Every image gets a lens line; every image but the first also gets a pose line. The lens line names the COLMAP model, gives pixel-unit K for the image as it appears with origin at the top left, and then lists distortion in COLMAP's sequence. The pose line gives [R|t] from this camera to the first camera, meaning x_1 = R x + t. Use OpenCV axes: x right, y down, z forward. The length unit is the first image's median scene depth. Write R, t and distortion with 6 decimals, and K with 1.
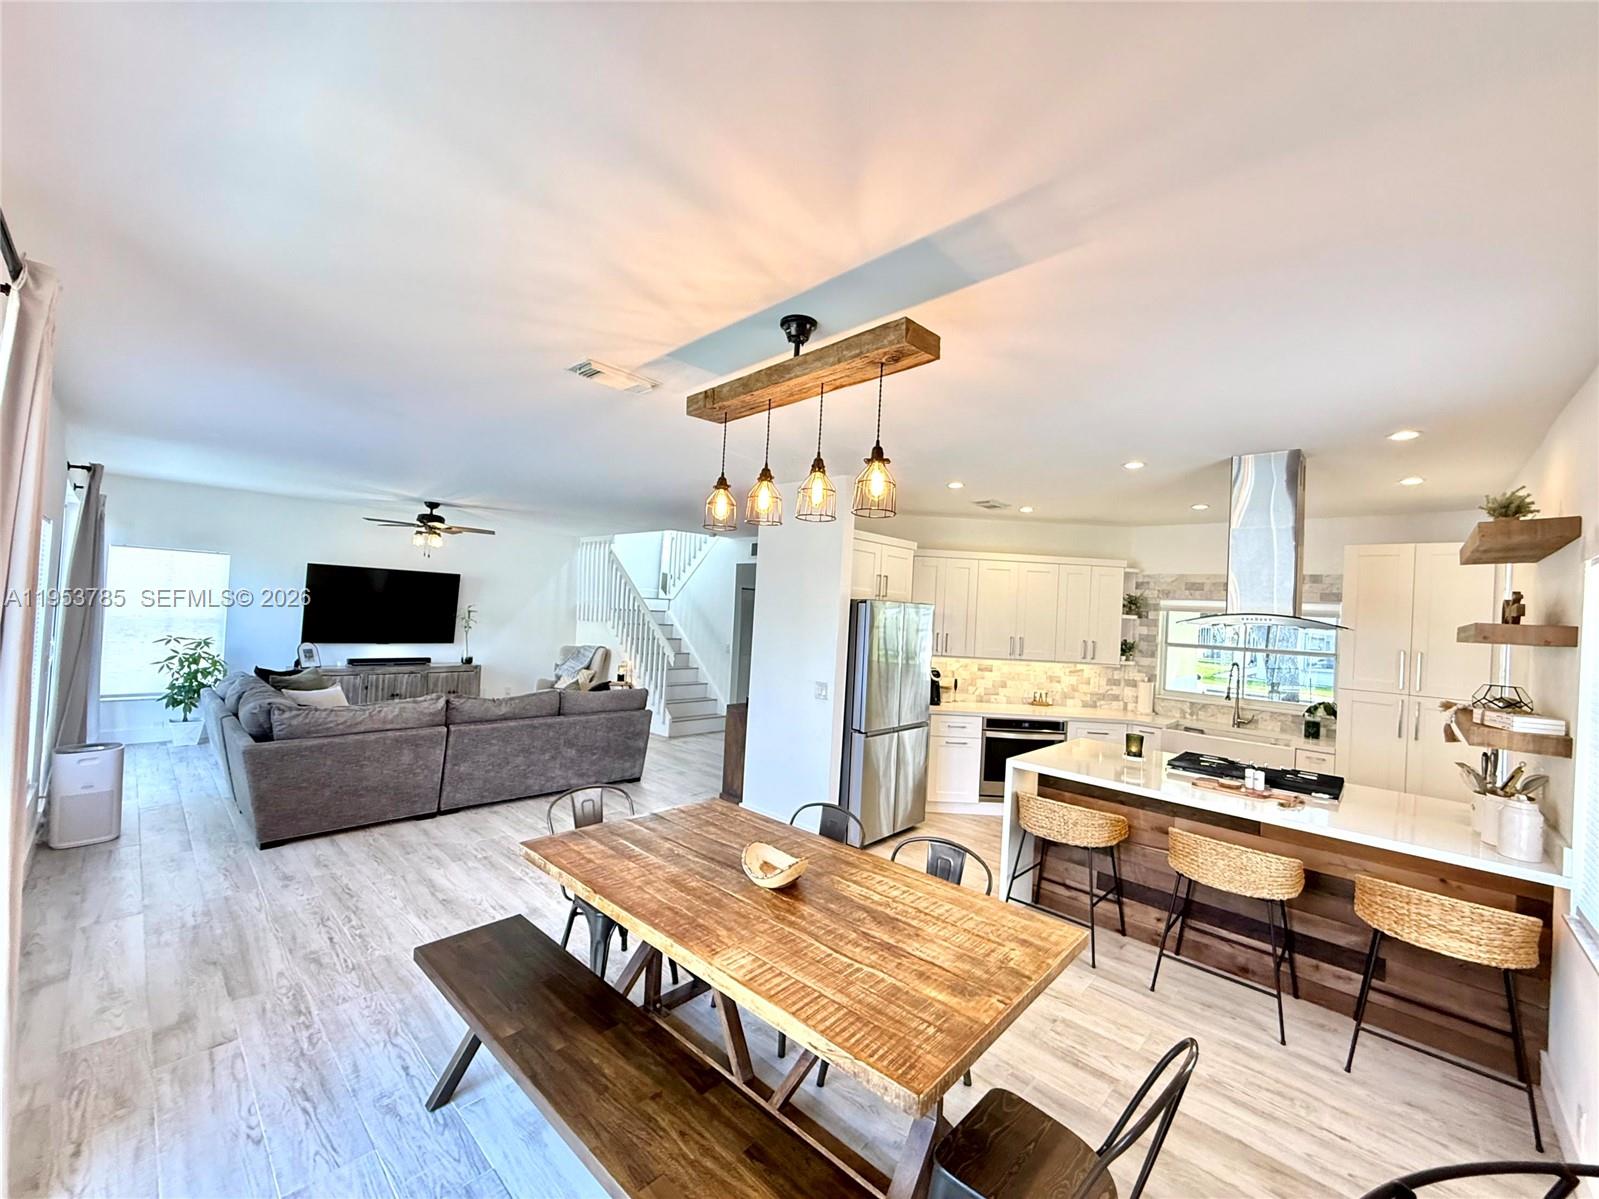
lens RADIAL K [[644.4, 0, 802.0], [0, 644.4, 606.3], [0, 0, 1]] dist [-0.000307, -0.000063]
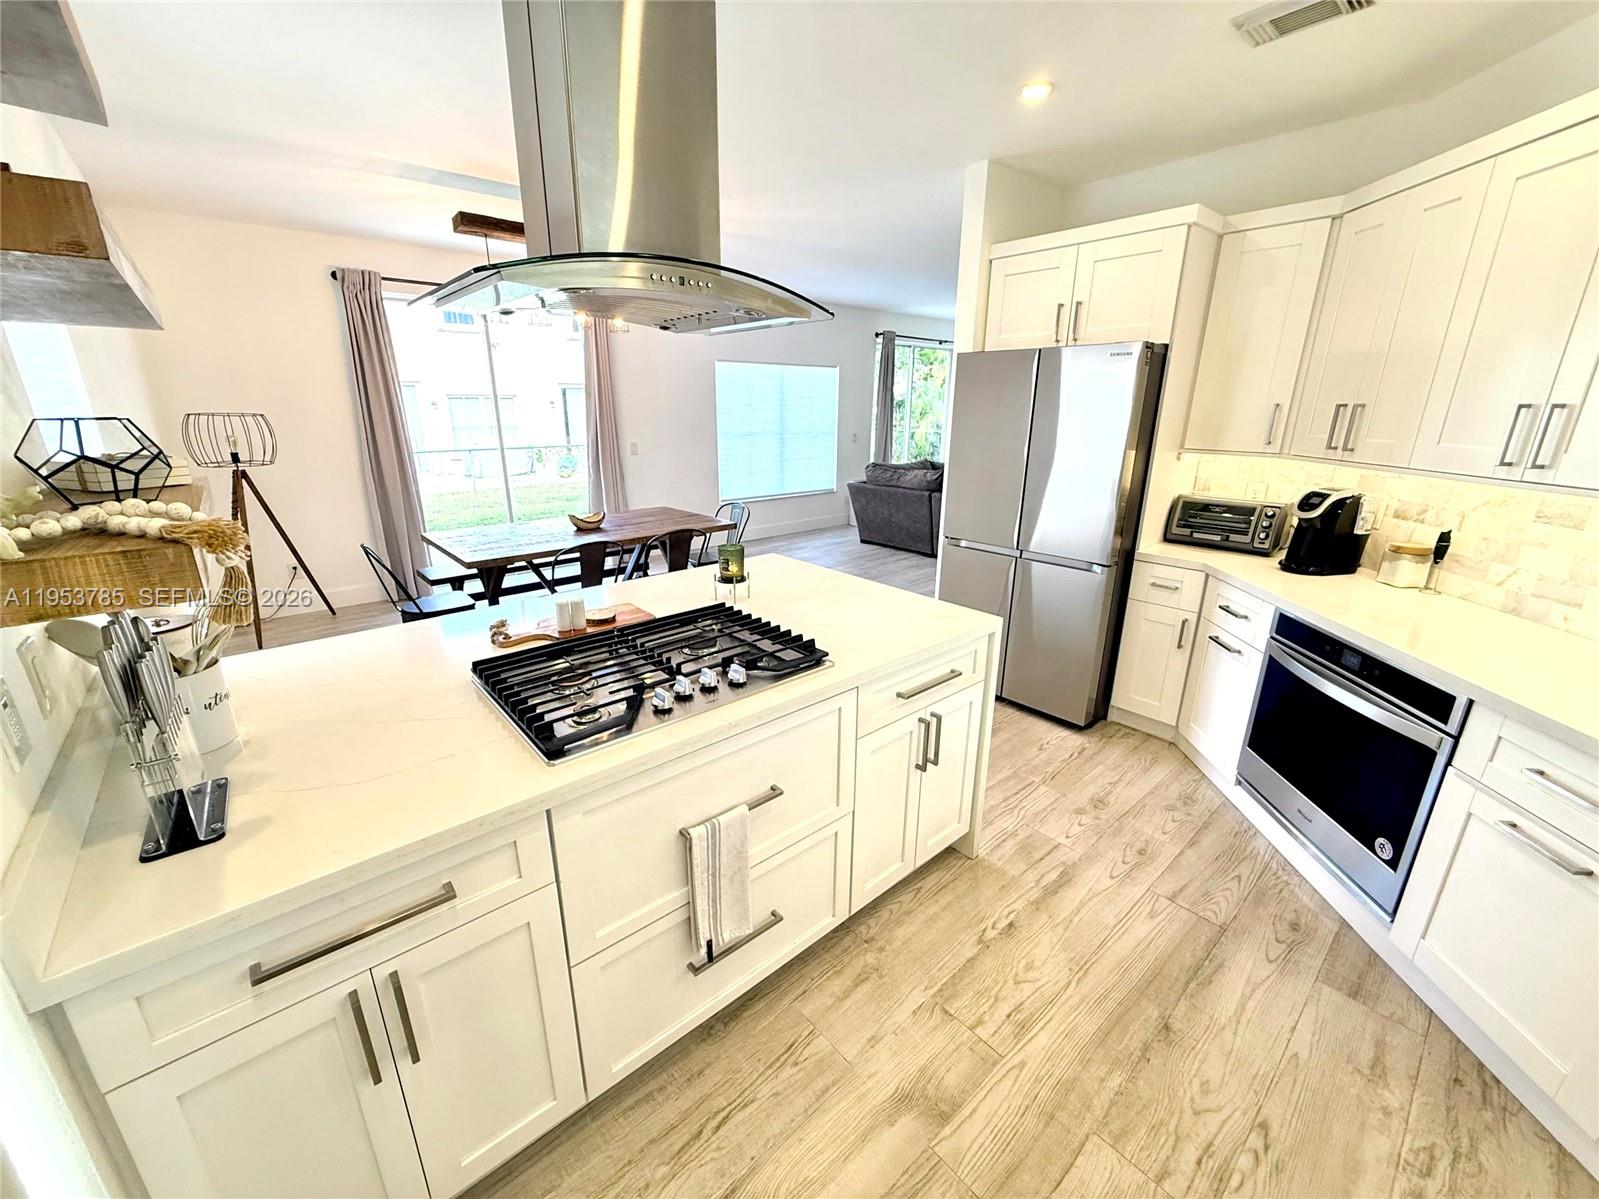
lens RADIAL K [[644.4, 0, 802.0], [0, 644.4, 606.3], [0, 0, 1]] dist [-0.000307, -0.000063]
pose [[-0.110068, 0.247531, -0.962608, 0.815997], [-0.002950, 0.968406, 0.249360, 0.077347], [0.993920, 0.030286, -0.105860, 0.837358]]
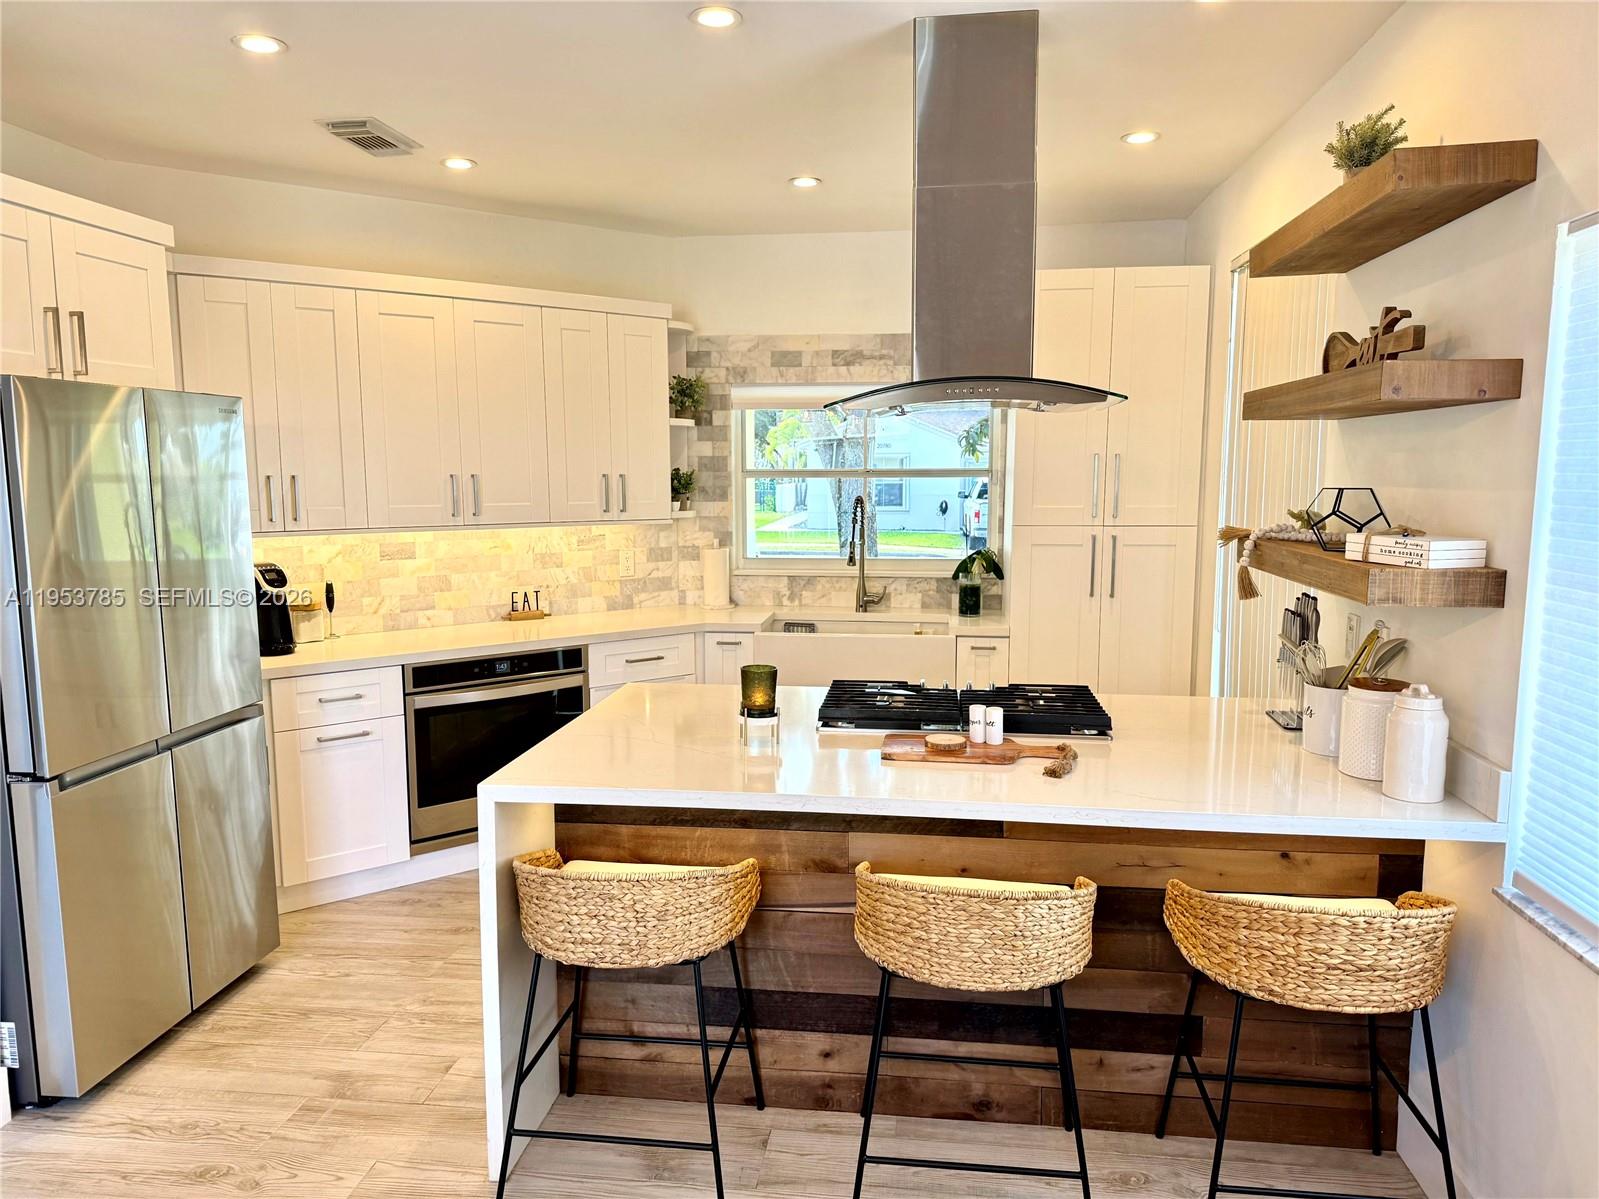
lens RADIAL K [[1114.0, 0, 799.5], [0, 1114.0, 599.5], [0, 0, 1]] dist [0.112674, -0.163336]
pose [[0.811964, -0.123677, 0.570455, 0.082187], [0.042395, 0.987210, 0.153688, 0.027956], [-0.582166, -0.100605, 0.806822, 0.277328]]
